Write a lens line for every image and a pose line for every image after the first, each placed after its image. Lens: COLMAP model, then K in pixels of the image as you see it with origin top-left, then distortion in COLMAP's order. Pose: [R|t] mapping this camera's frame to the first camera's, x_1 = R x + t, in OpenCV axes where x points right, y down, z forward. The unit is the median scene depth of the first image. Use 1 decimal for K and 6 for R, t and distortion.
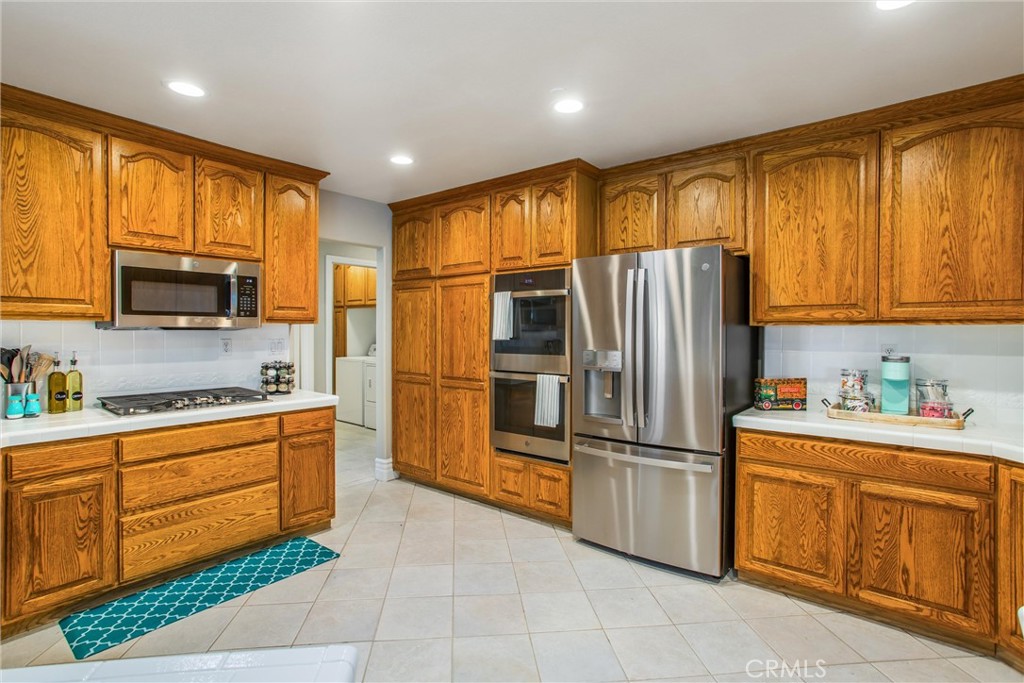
lens RADIAL K [[502.3, 0, 519.5], [0, 502.3, 340.1], [0, 0, 1]] dist [-0.035954, 0.017702]
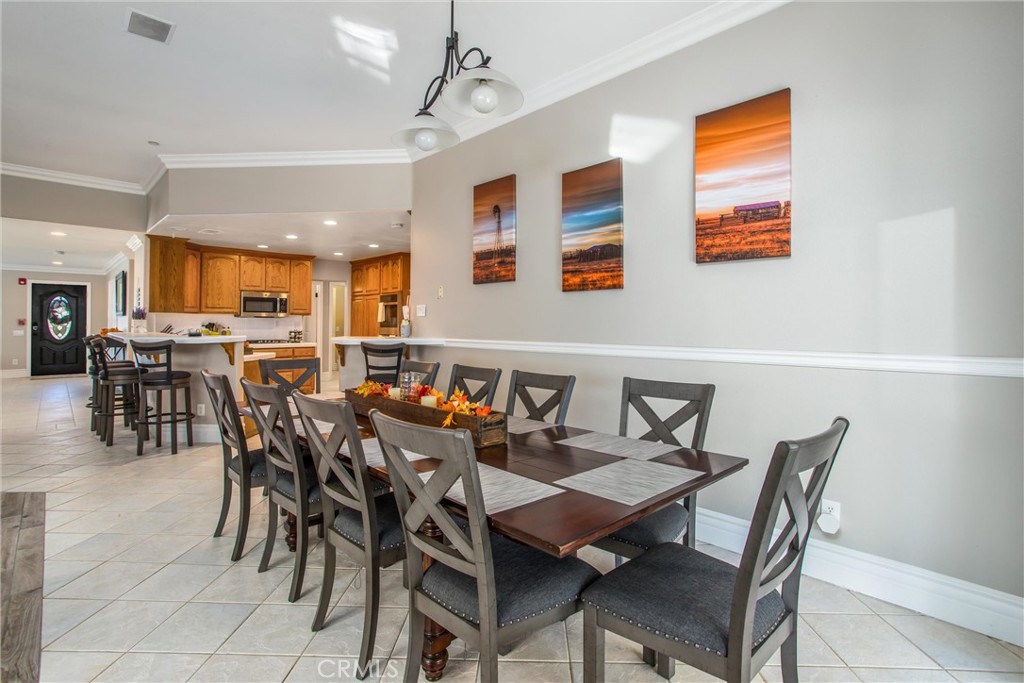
lens RADIAL K [[502.3, 0, 510.6], [0, 502.3, 317.9], [0, 0, 1]] dist [-0.035954, 0.017702]
pose [[0.989585, -0.001053, -0.143948, 1.095441], [-0.003277, 0.999549, -0.029834, 0.059215], [0.143914, 0.029995, 0.989135, -1.549262]]
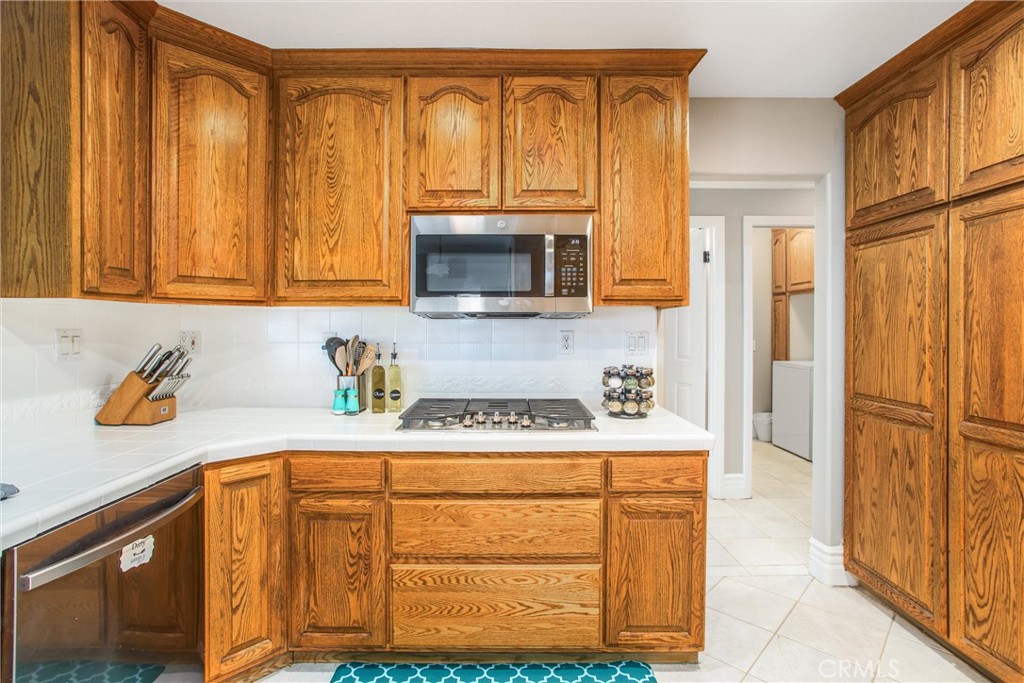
lens RADIAL K [[502.3, 0, 490.5], [0, 502.3, 330.1], [0, 0, 1]] dist [-0.035954, 0.017702]
pose [[0.611580, -0.001752, -0.791180, -0.085237], [-0.012644, 0.999848, -0.011988, 0.007116], [0.791081, 0.017335, 0.611465, 0.507279]]
